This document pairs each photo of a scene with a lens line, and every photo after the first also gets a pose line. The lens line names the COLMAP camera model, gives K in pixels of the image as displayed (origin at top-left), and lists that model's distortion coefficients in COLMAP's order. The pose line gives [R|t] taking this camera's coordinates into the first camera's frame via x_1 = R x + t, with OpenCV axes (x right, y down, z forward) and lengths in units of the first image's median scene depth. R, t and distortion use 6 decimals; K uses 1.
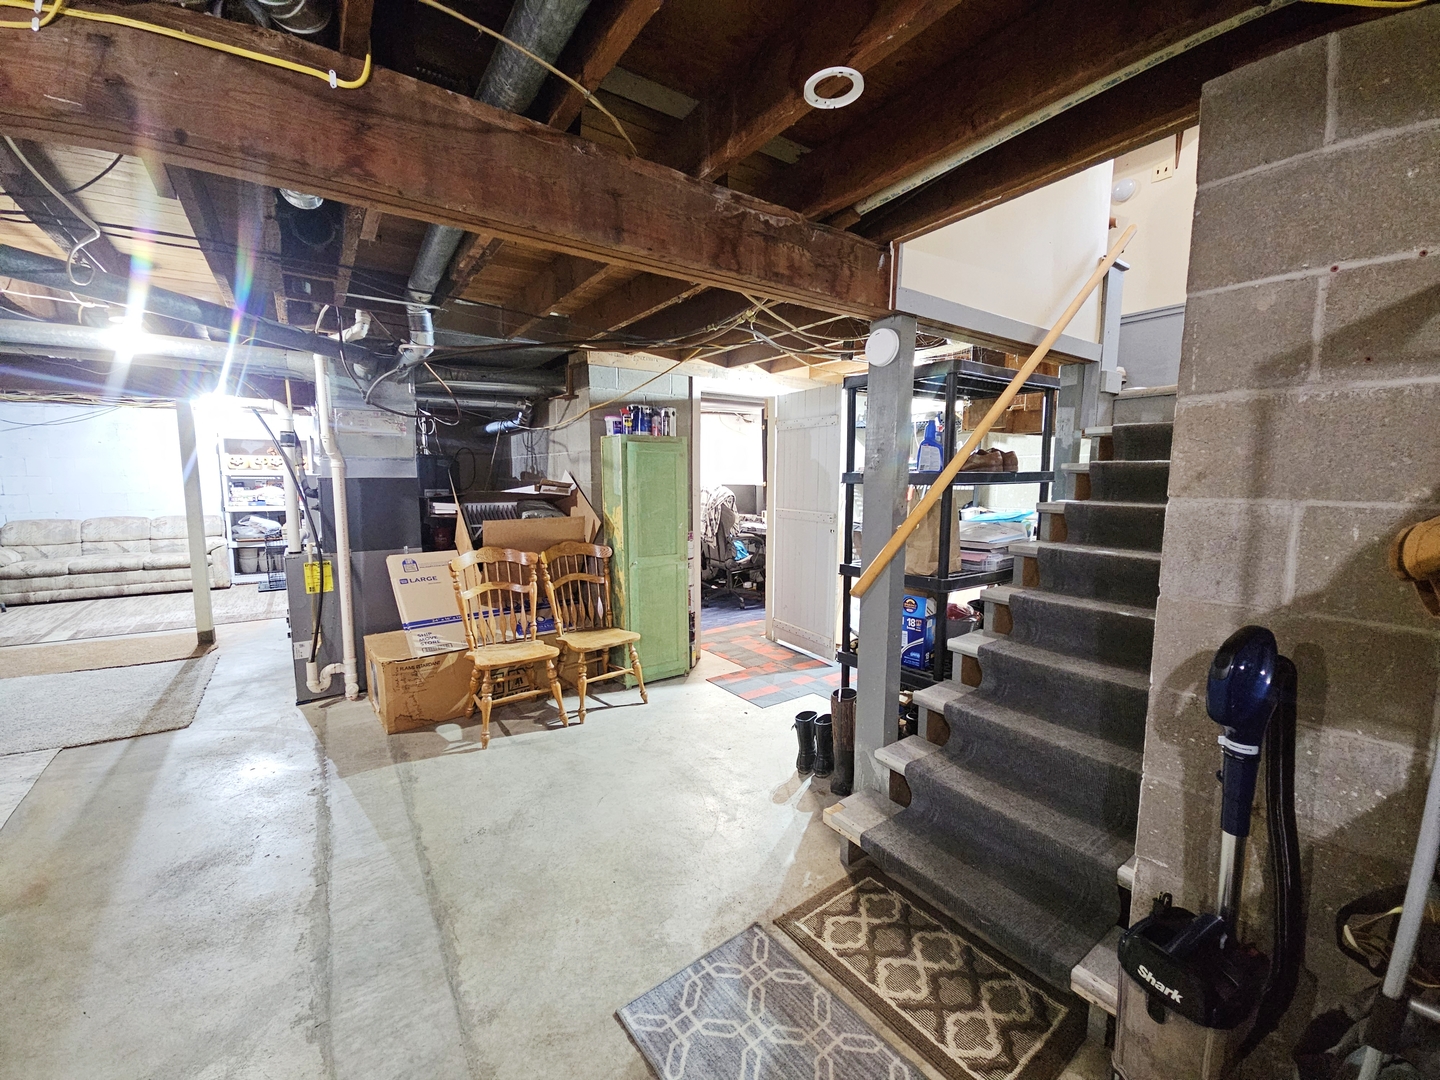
lens RADIAL K [[586.6, 0, 719.0], [0, 586.6, 542.1], [0, 0, 1]] dist [0.011252, -0.006848]
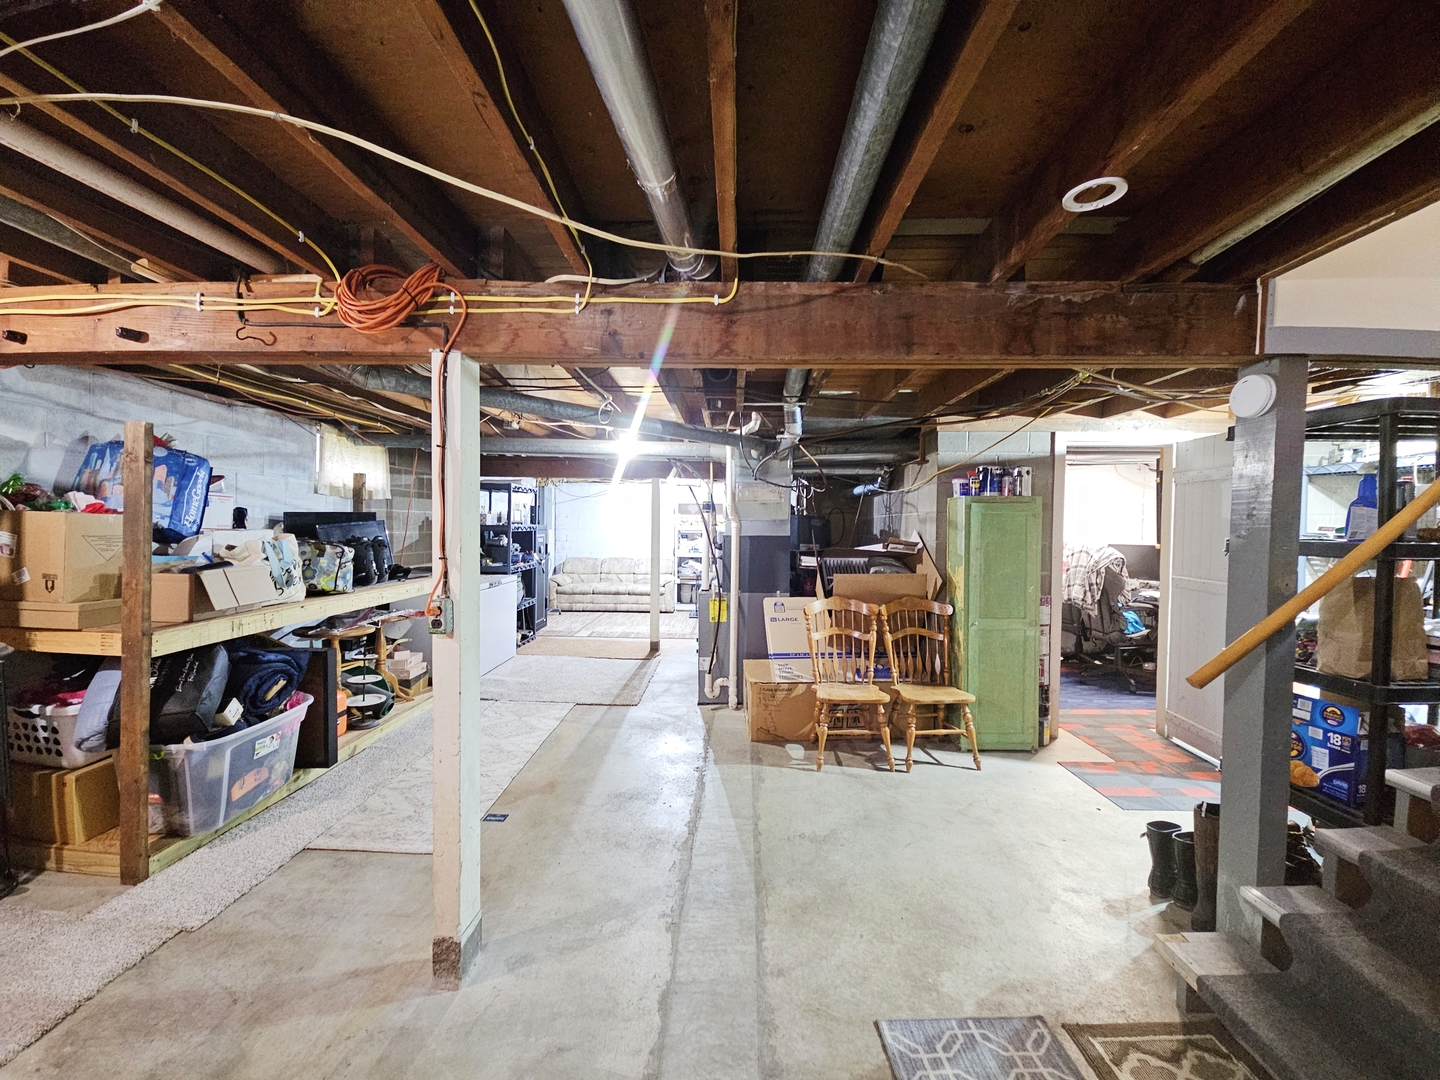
lens RADIAL K [[586.6, 0, 719.0], [0, 586.6, 542.1], [0, 0, 1]] dist [0.011252, -0.006848]
pose [[0.804723, 0.019181, -0.593341, 0.115887], [-0.071533, 0.995329, -0.064840, -0.007975], [0.589325, 0.094621, 0.802336, -0.081729]]
